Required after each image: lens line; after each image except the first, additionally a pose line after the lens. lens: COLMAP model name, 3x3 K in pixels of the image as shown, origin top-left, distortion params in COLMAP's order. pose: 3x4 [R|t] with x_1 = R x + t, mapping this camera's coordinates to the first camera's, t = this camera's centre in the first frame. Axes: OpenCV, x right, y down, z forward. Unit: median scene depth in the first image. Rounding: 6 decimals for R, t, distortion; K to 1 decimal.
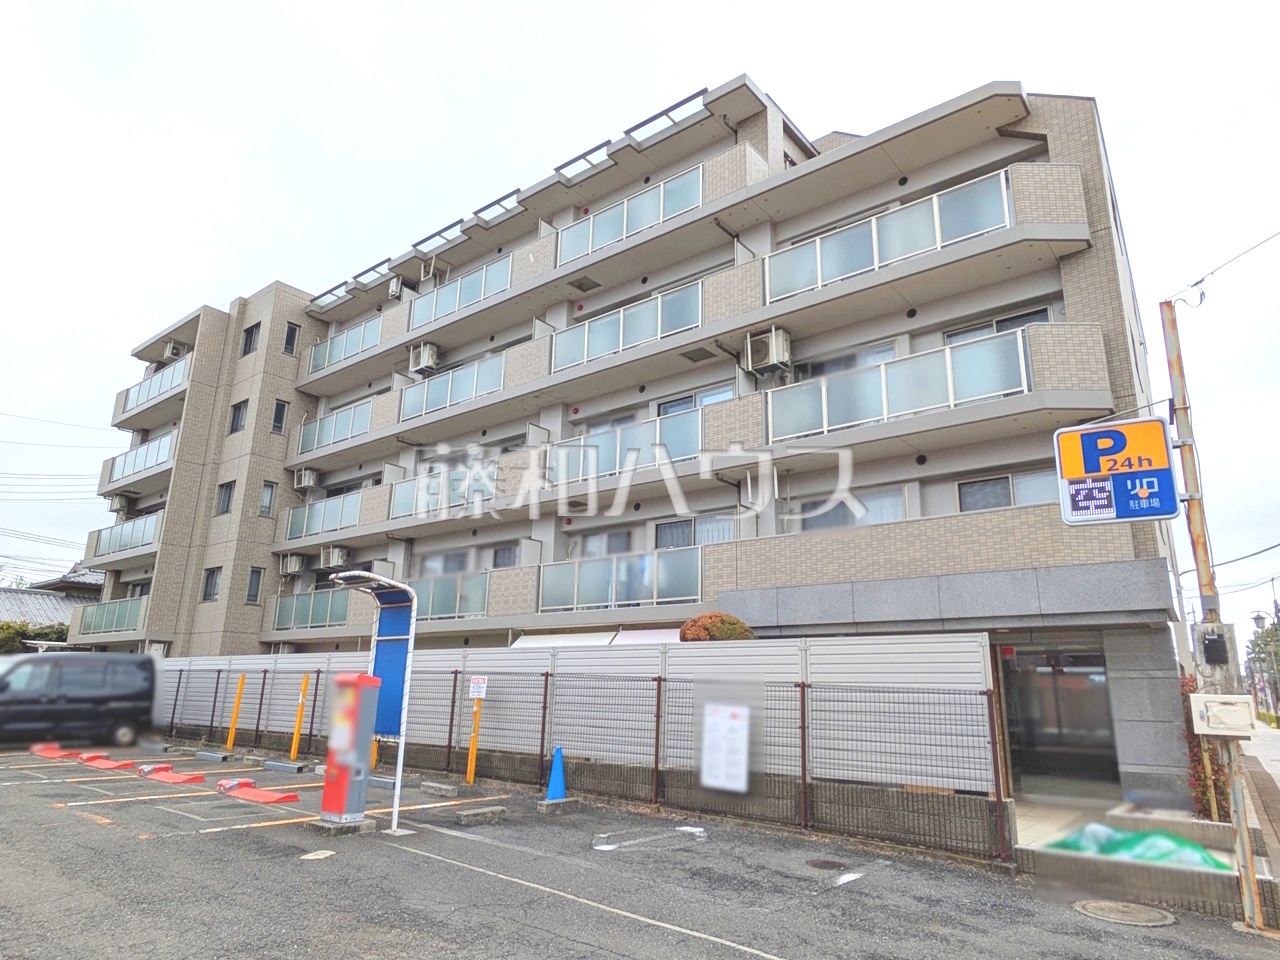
lens RADIAL K [[783.1, 0, 640.0], [0, 783.1, 480.0], [0, 0, 1]] dist [-0.001778, -0.001134]
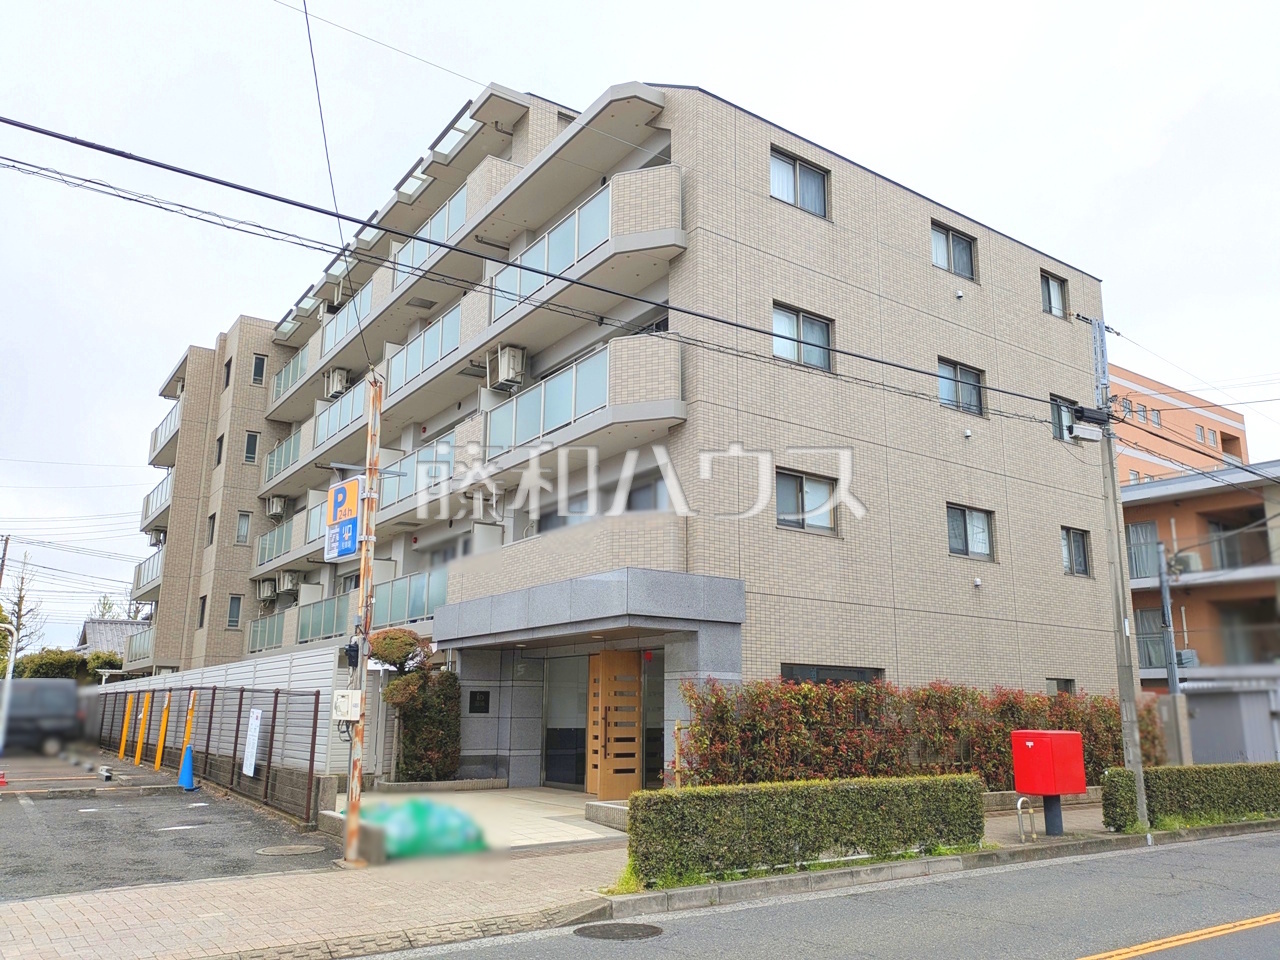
lens RADIAL K [[991.0, 0, 640.0], [0, 991.0, 480.0], [0, 0, 1]] dist [0.027470, 0.001829]
pose [[0.952792, -0.079996, -0.292895, 0.432468], [0.089223, 0.995844, 0.018259, -0.017200], [0.290217, -0.043530, 0.955970, -0.115849]]
